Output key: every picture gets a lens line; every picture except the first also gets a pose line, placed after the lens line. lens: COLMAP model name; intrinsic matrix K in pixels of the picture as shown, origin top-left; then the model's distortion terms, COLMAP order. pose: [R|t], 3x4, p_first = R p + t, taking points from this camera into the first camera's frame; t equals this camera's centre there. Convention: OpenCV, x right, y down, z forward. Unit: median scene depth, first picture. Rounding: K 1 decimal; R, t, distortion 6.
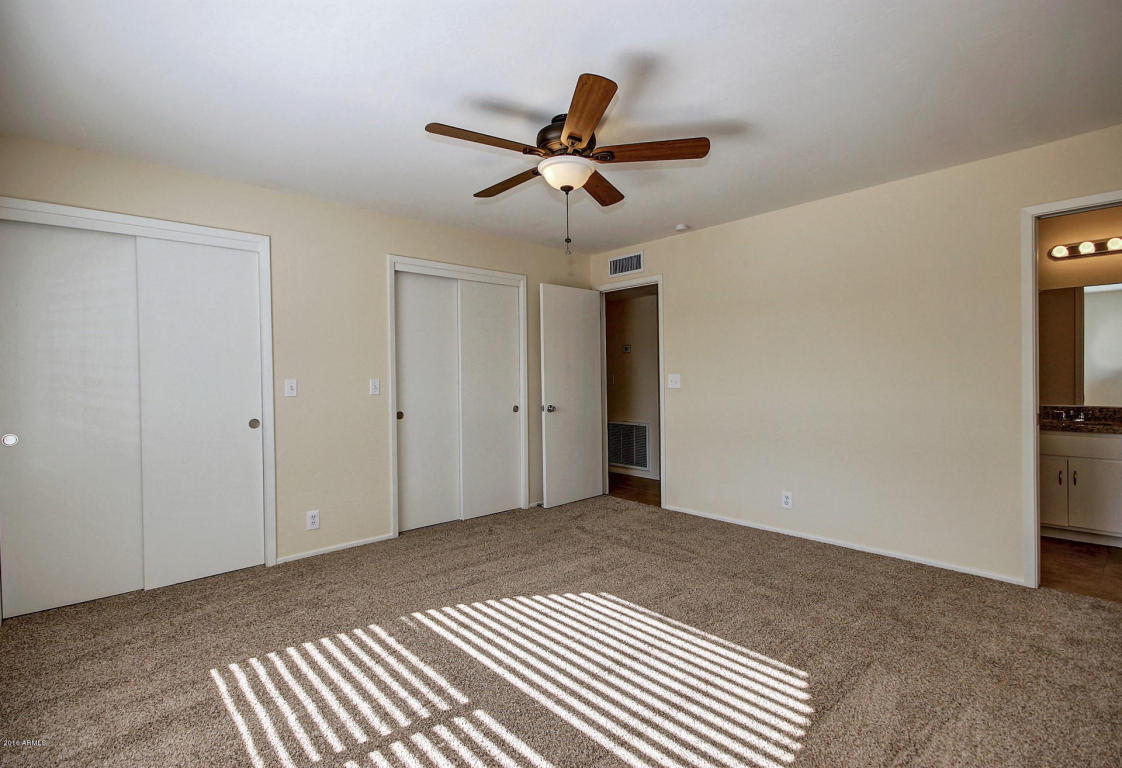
lens RADIAL K [[537.5, 0, 561.0], [0, 537.5, 384.0], [0, 0, 1]] dist [0.000050, -0.000028]
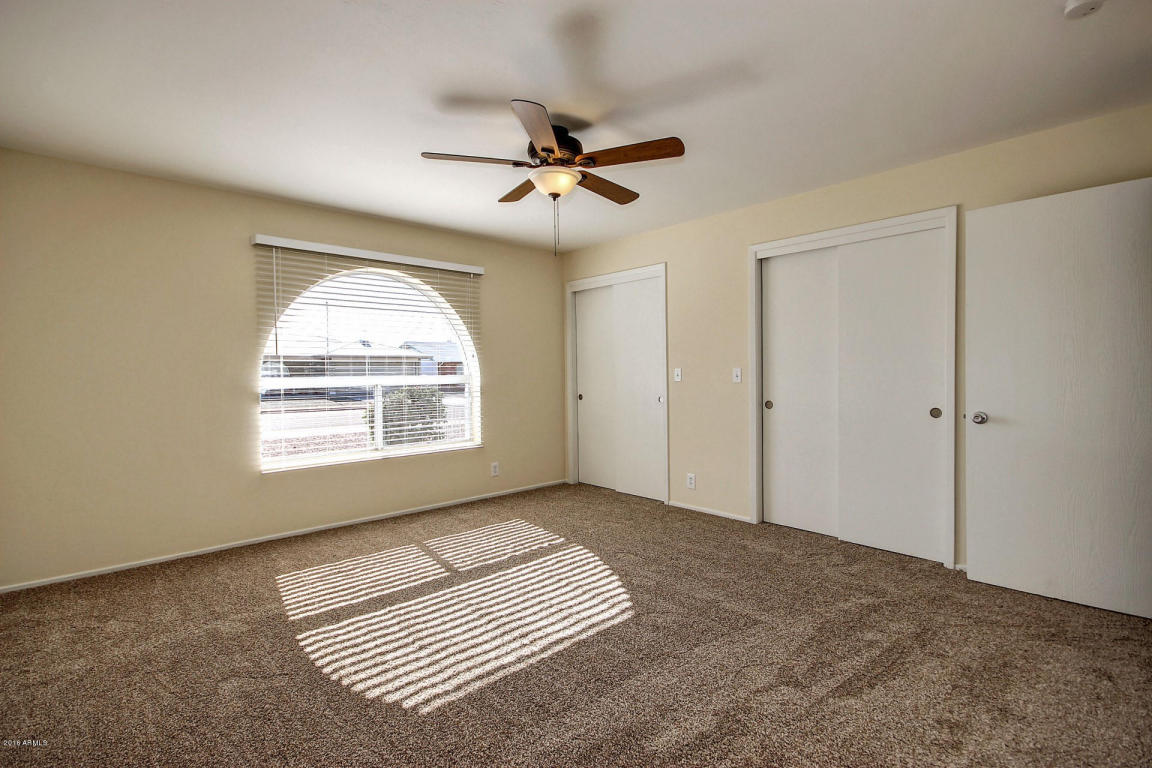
lens RADIAL K [[527.8, 0, 567.2], [0, 527.8, 378.5], [0, 0, 1]] dist [0.000604, -0.000626]
pose [[-0.004350, 0.028967, -0.999571, 0.786156], [-0.000749, 0.999580, 0.028970, -0.020622], [0.999990, 0.000875, -0.004327, 0.744383]]
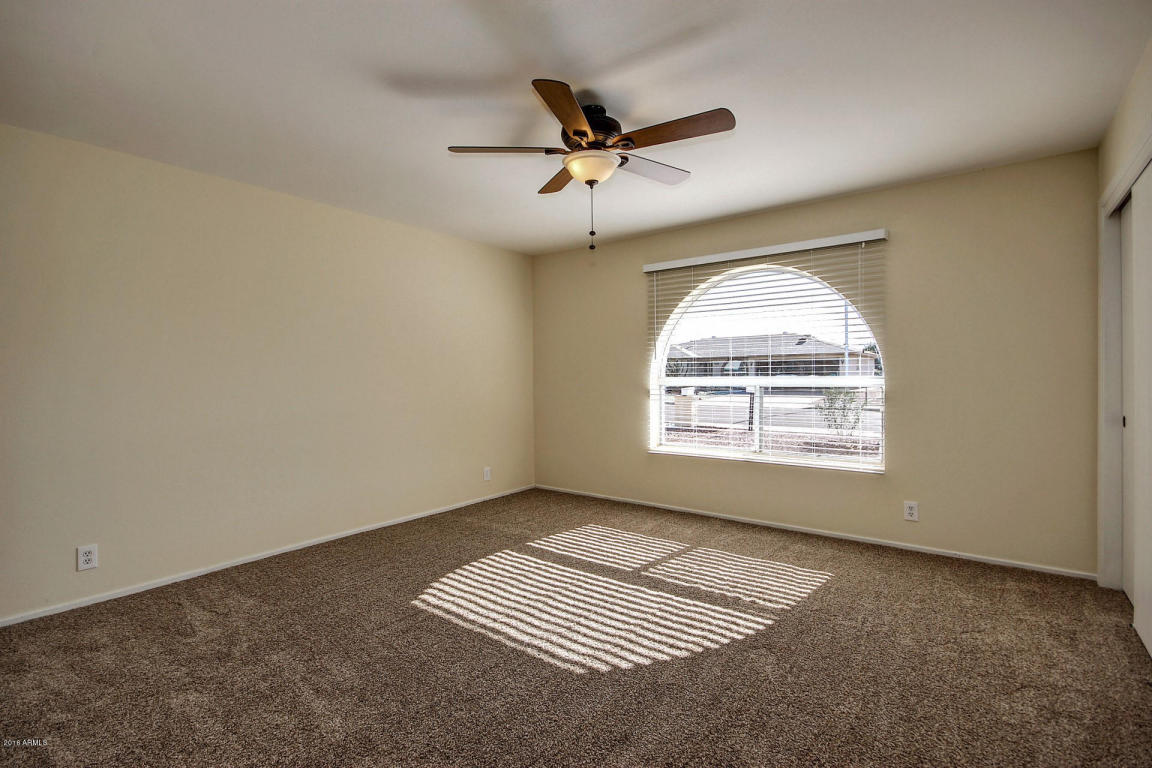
lens RADIAL K [[527.8, 0, 567.2], [0, 527.8, 378.5], [0, 0, 1]] dist [0.000604, -0.000626]
pose [[-0.983620, 0.025042, -0.178505, 0.177669], [0.021804, 0.999561, 0.020078, -0.018459], [0.178929, 0.015857, -0.983734, 1.409101]]
